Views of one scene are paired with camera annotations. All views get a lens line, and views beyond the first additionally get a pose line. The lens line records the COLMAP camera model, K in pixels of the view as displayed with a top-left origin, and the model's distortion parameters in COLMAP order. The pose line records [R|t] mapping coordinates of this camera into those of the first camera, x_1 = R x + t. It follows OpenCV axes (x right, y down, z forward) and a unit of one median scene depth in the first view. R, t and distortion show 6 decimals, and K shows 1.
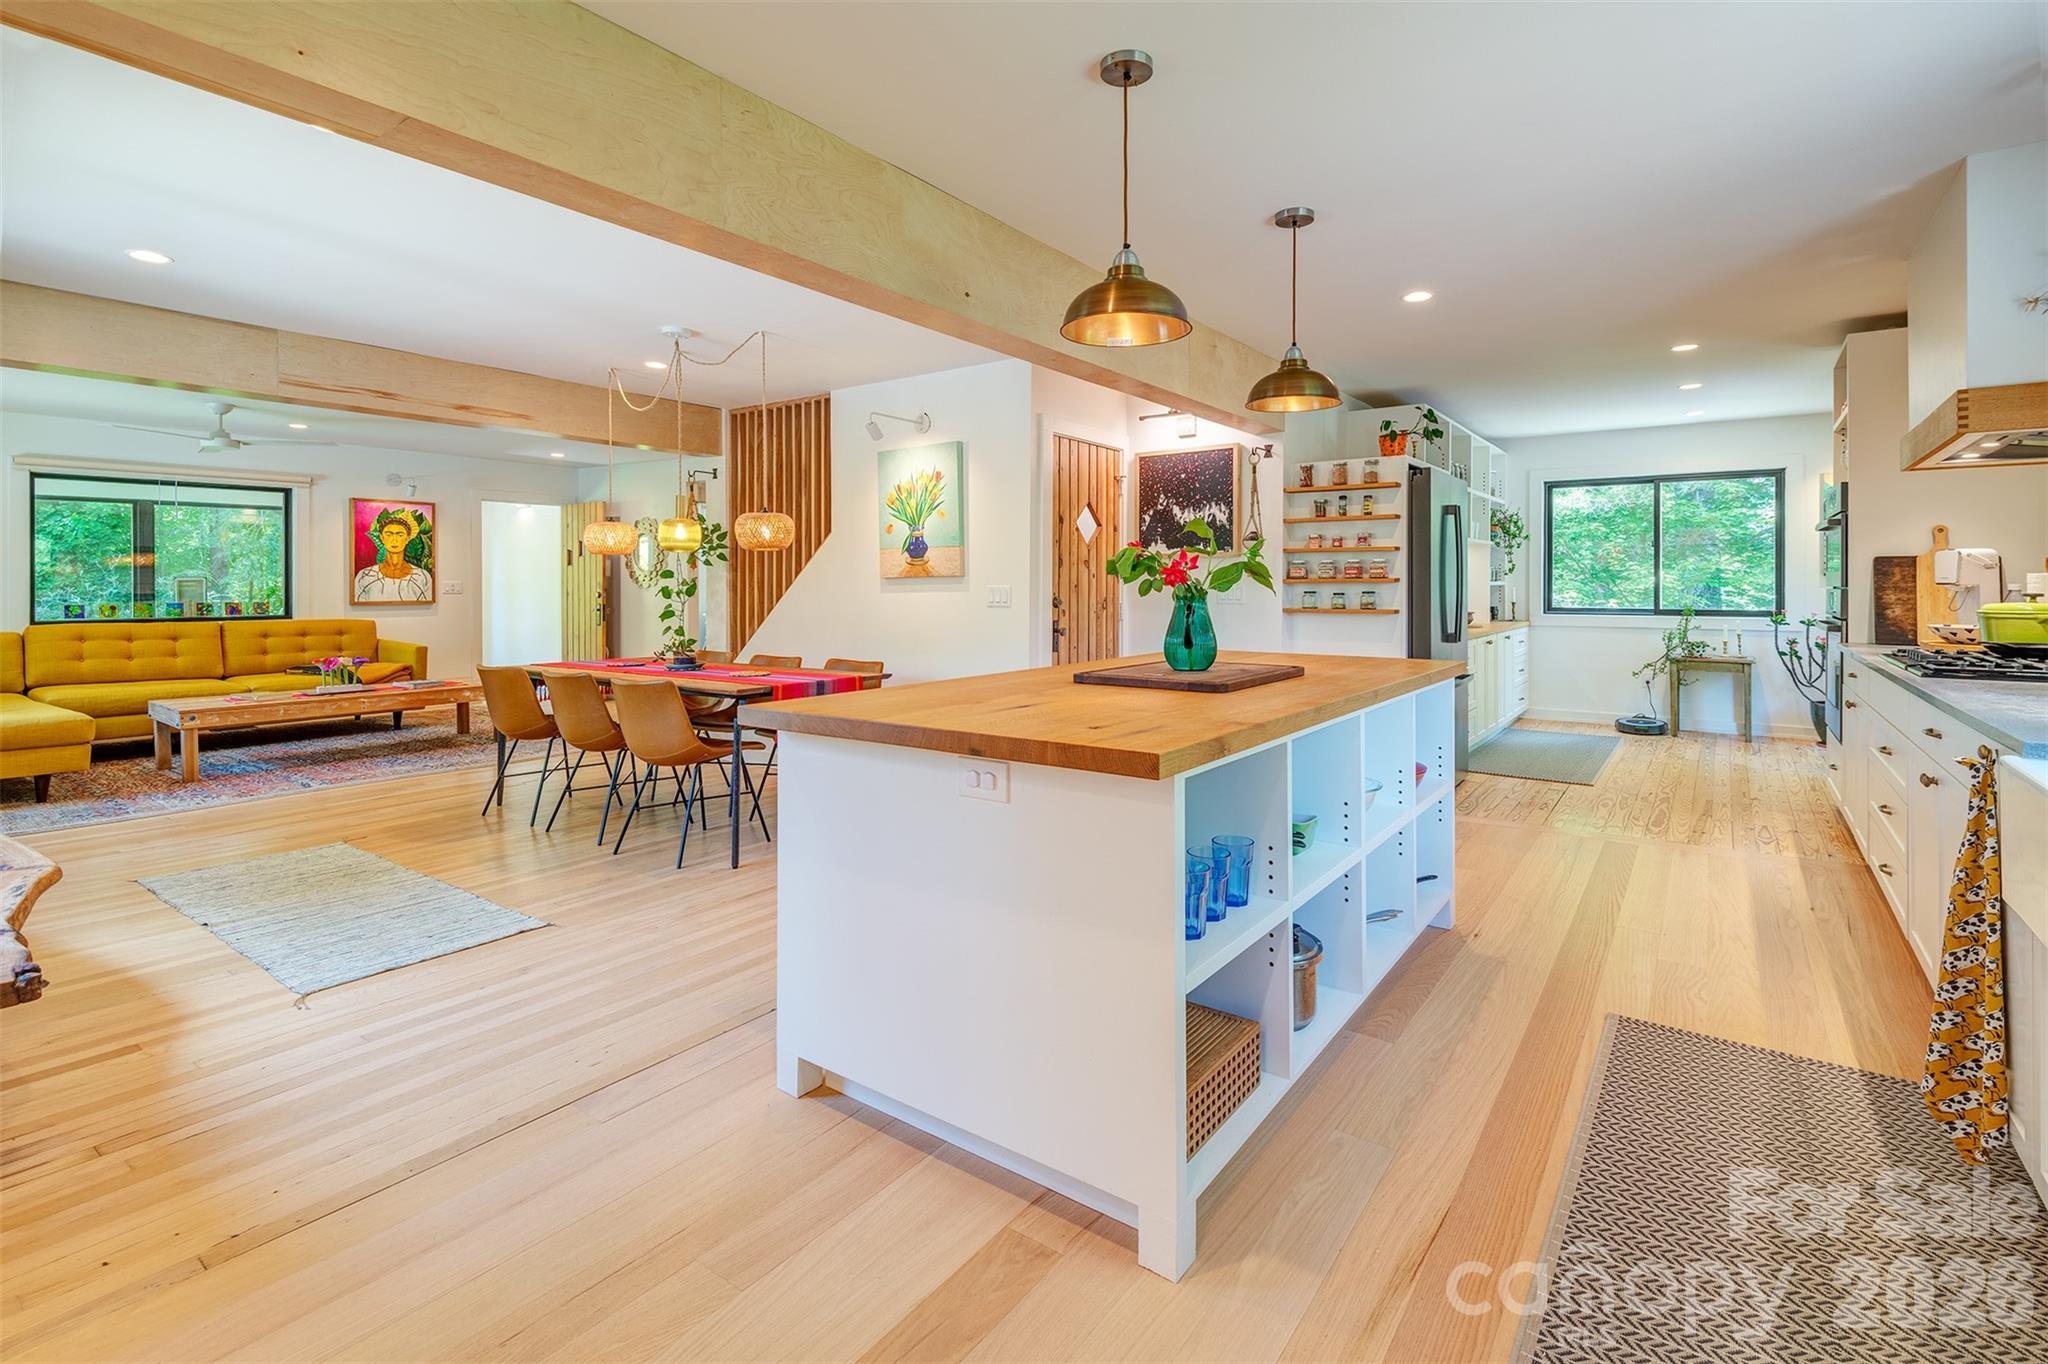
lens RADIAL K [[953.7, 0, 1056.8], [0, 953.7, 590.2], [0, 0, 1]] dist [0.035580, -0.015950]
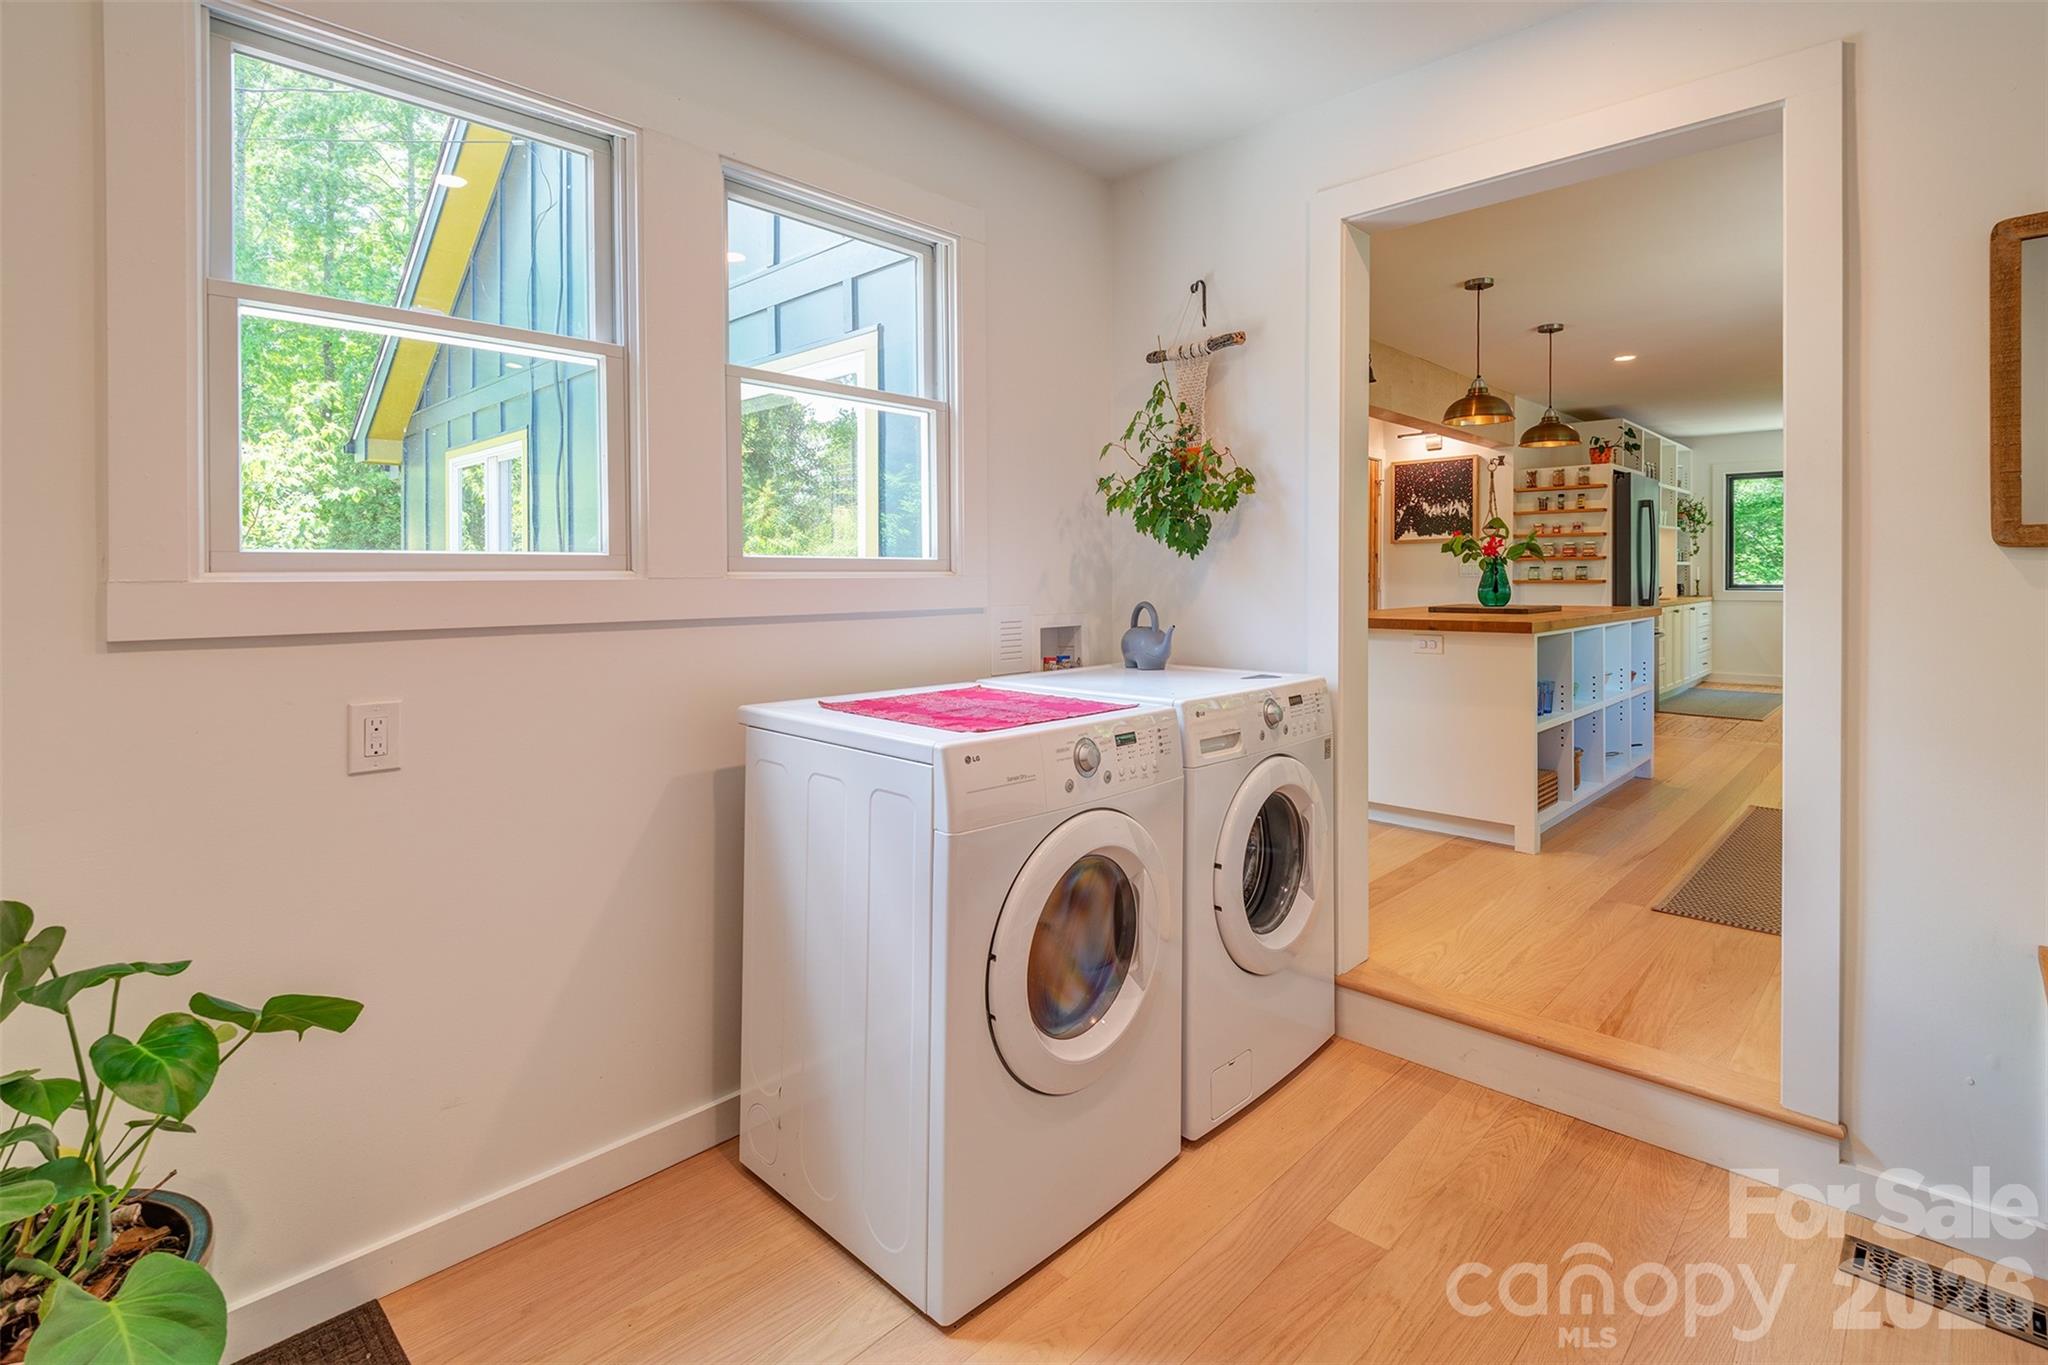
lens RADIAL K [[953.7, 0, 1141.2], [0, 953.7, 585.3], [0, 0, 1]] dist [0.035580, -0.015950]
pose [[0.996563, -0.003330, -0.082776, -0.159403], [0.003937, 0.999967, 0.007171, 0.014226], [0.082750, -0.007472, 0.996542, -0.347882]]
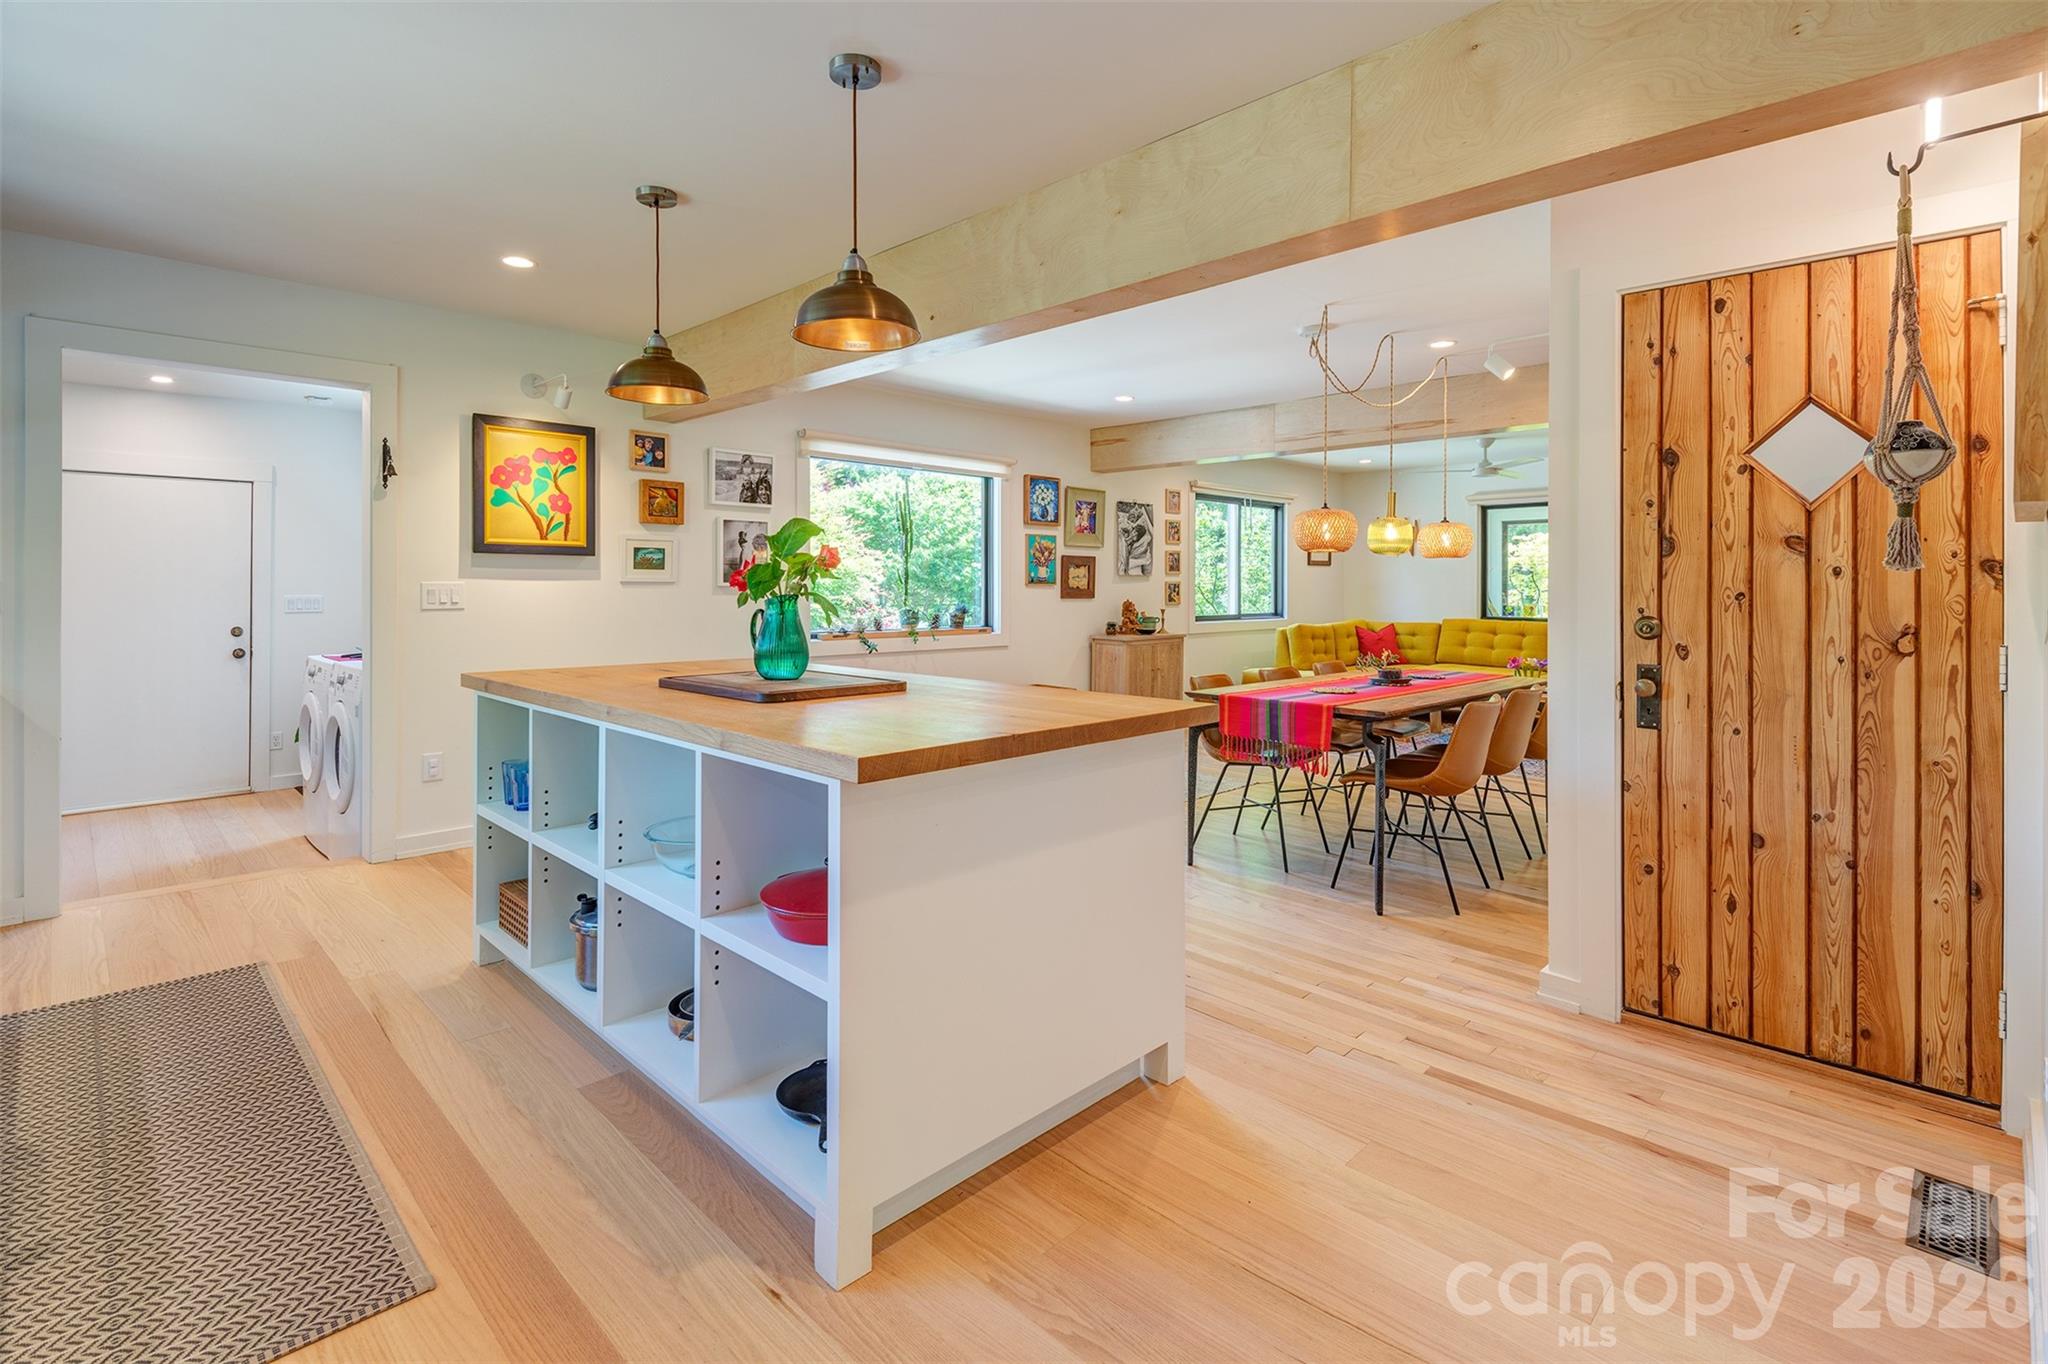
lens RADIAL K [[953.7, 0, 1033.7], [0, 953.7, 602.2], [0, 0, 1]] dist [0.035580, -0.015950]
pose [[-0.163402, 0.013888, -0.986462, 0.542681], [-0.009008, 0.999838, 0.015568, -0.005236], [0.986518, 0.011430, -0.163251, 0.733316]]
